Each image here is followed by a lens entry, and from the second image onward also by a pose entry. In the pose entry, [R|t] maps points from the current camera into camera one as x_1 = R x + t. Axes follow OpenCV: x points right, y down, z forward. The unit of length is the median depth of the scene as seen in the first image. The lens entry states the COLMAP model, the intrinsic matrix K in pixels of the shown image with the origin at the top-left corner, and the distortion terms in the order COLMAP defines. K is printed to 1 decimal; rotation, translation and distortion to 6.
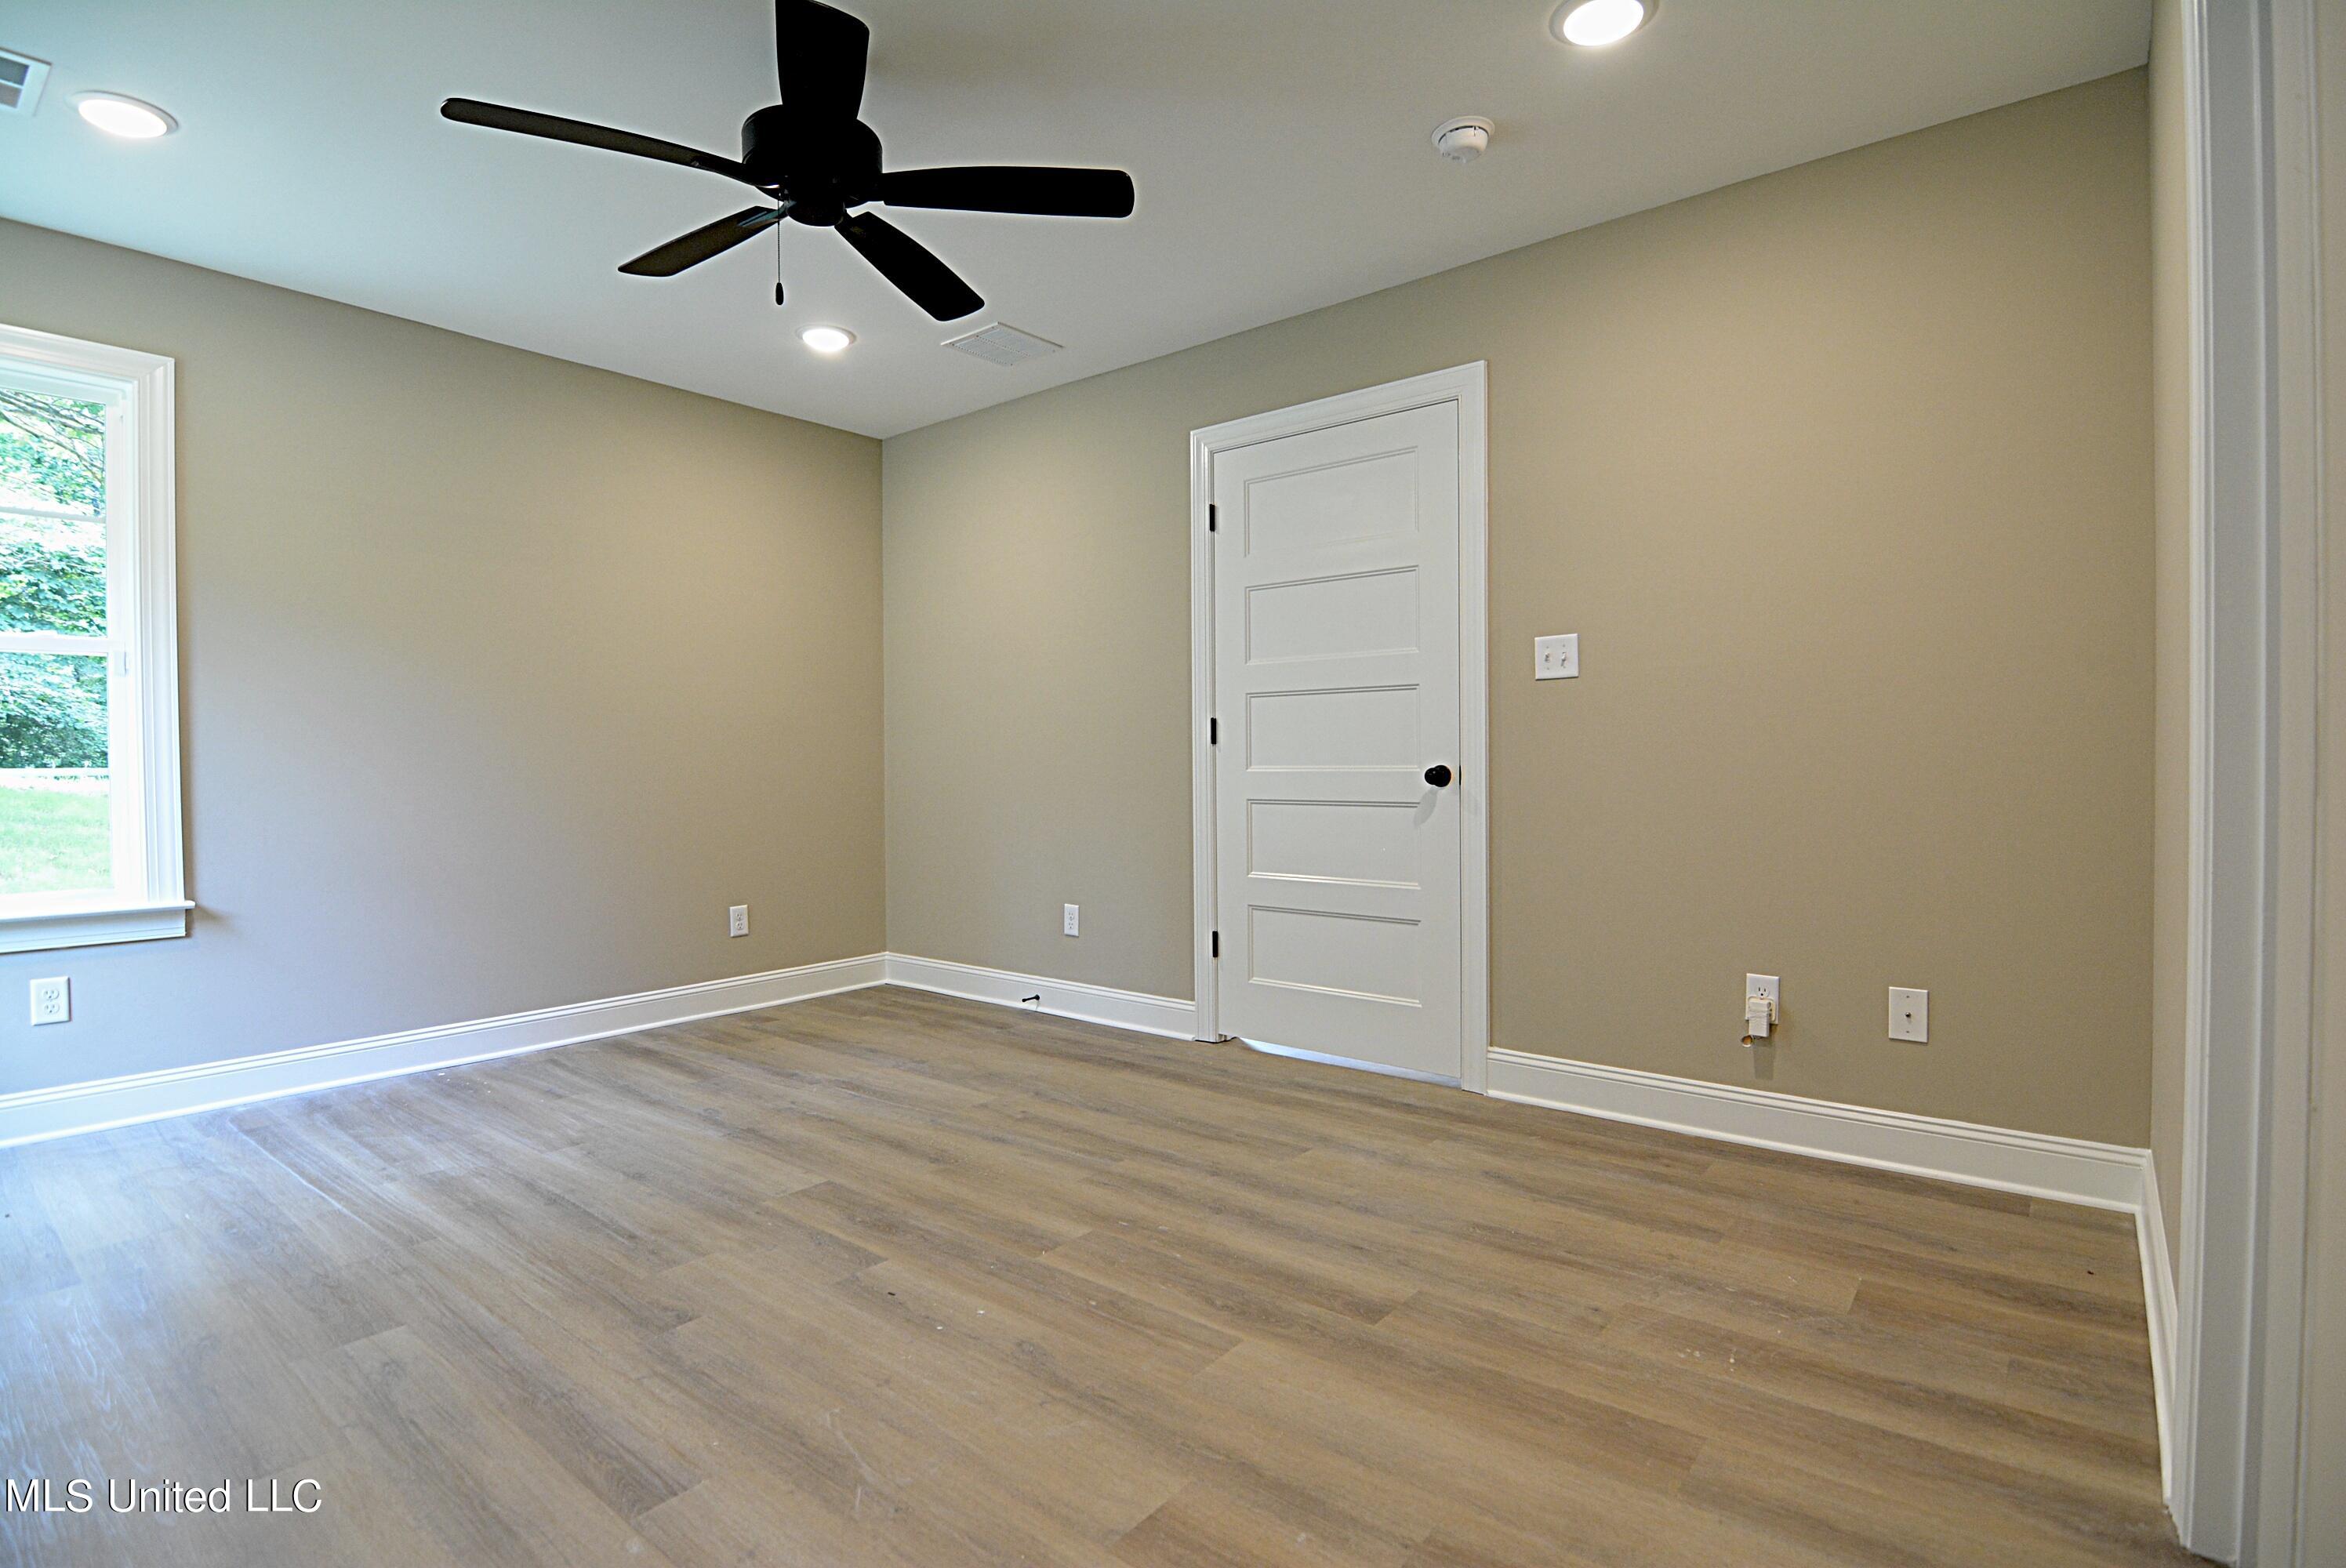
lens RADIAL K [[1129.4, 0, 1173.0], [0, 1129.4, 784.0], [0, 0, 1]] dist [-0.003385, -0.014246]
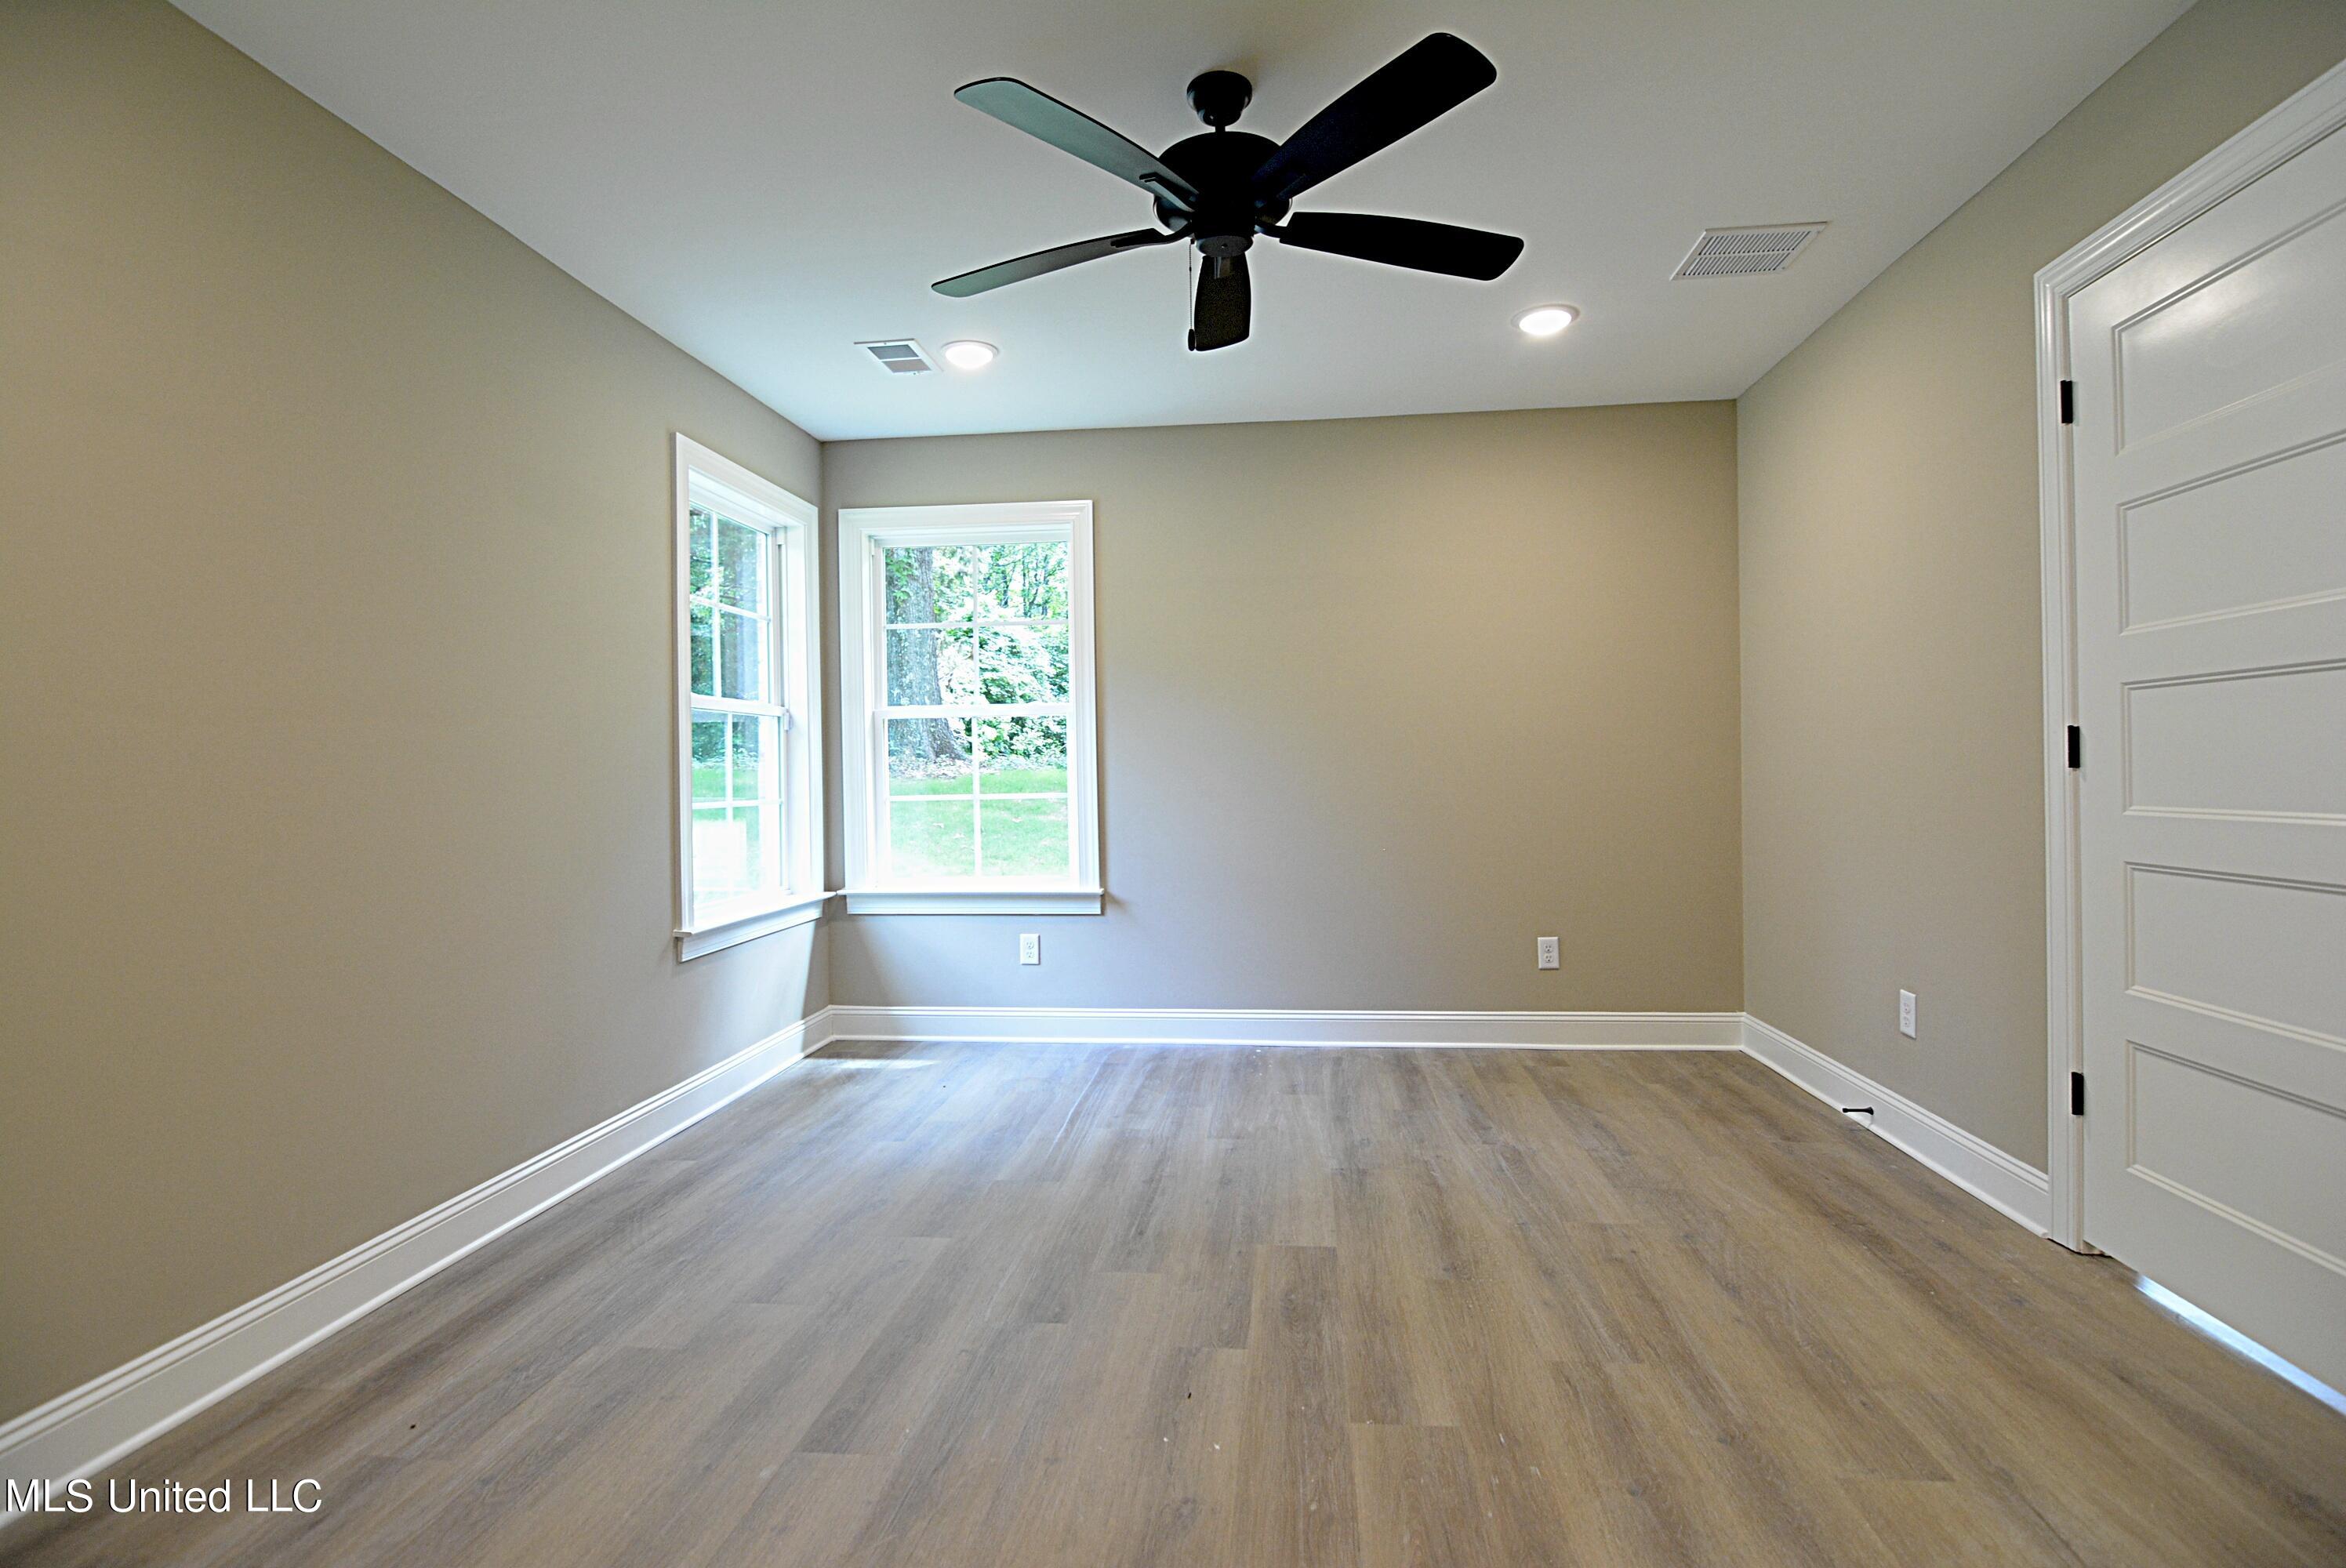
lens RADIAL K [[1129.4, 0, 1173.0], [0, 1129.4, 784.0], [0, 0, 1]] dist [-0.003385, -0.014246]
pose [[0.543858, 0.006295, -0.839154, 0.357503], [-0.007074, 0.999971, 0.002916, -0.031828], [0.839147, 0.004350, 0.543887, 0.327177]]
